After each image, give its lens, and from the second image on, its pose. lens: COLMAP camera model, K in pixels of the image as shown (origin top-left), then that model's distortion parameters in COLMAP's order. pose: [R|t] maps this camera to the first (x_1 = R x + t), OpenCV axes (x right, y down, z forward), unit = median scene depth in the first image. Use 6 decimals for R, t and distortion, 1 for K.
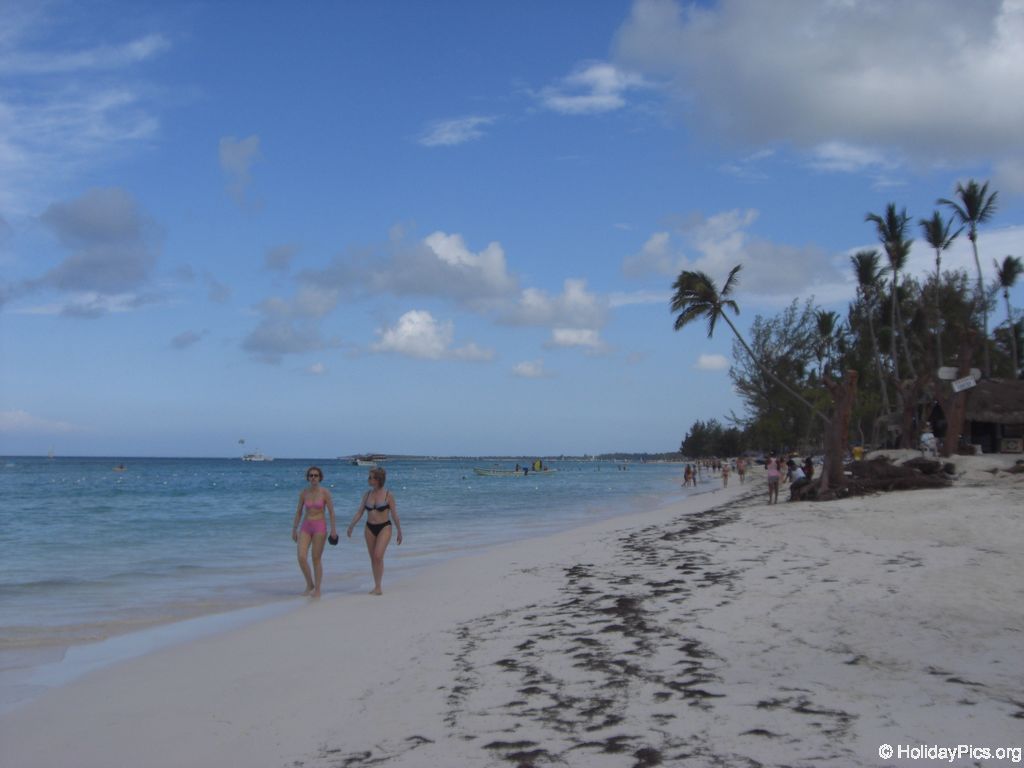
lens RADIAL K [[1124.4, 0, 500.1], [0, 1124.4, 398.4], [0, 0, 1]] dist [-0.223295, 0.273819]
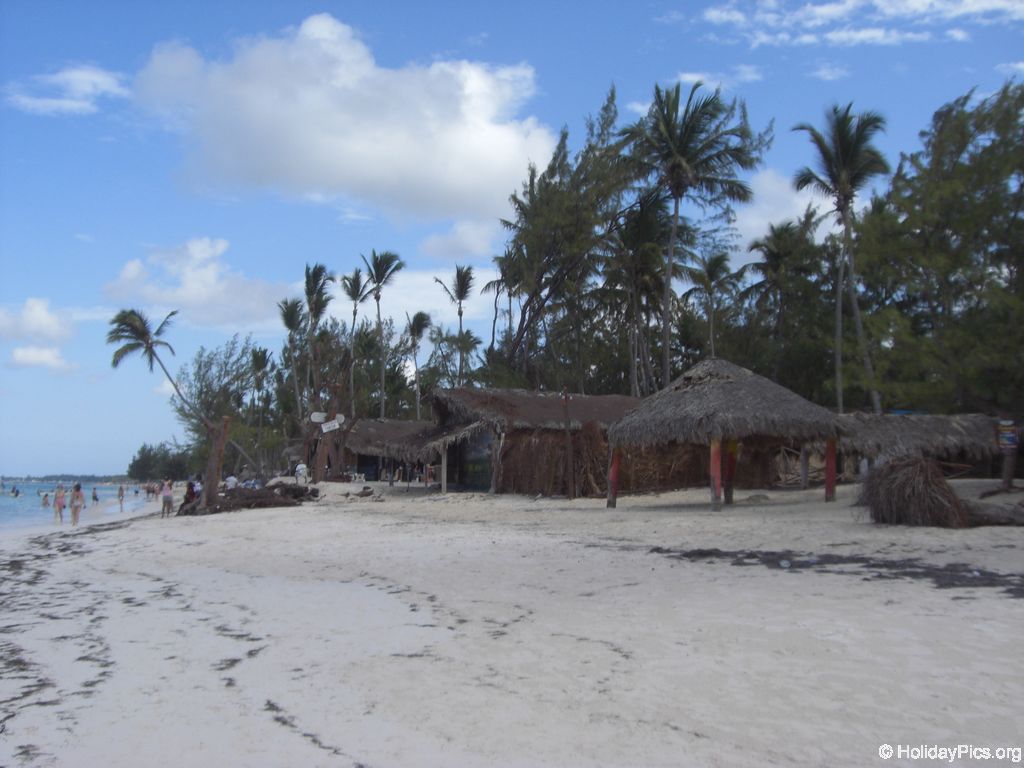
lens RADIAL K [[1128.9, 0, 512.0], [0, 1128.9, 384.0], [0, 0, 1]] dist [-0.231166, 0.242497]
pose [[0.882232, 0.044067, 0.468748, -0.000720], [-0.027771, 0.998747, -0.041624, -0.004572], [-0.469995, 0.023705, 0.882351, -0.083882]]
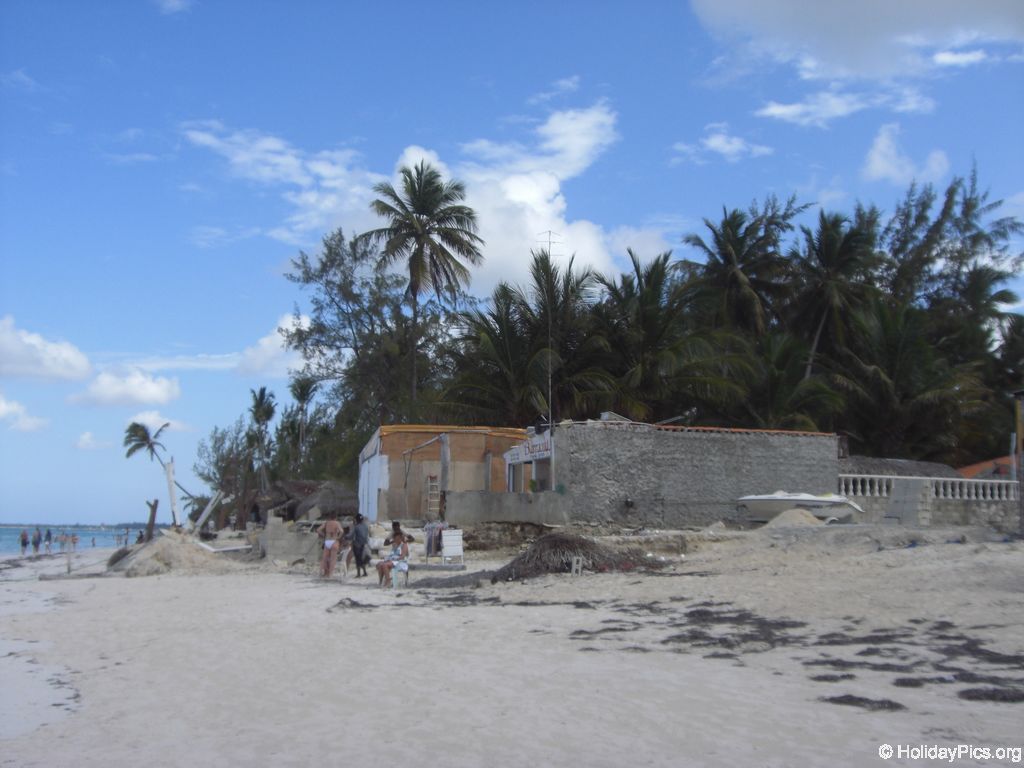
lens RADIAL K [[1124.4, 0, 500.1], [0, 1124.4, 398.4], [0, 0, 1]] dist [-0.223295, 0.273819]
pose [[0.912592, 0.050229, 0.405775, -0.007765], [-0.024149, 0.997314, -0.069142, -0.025722], [-0.408159, 0.053299, 0.911354, -0.455903]]
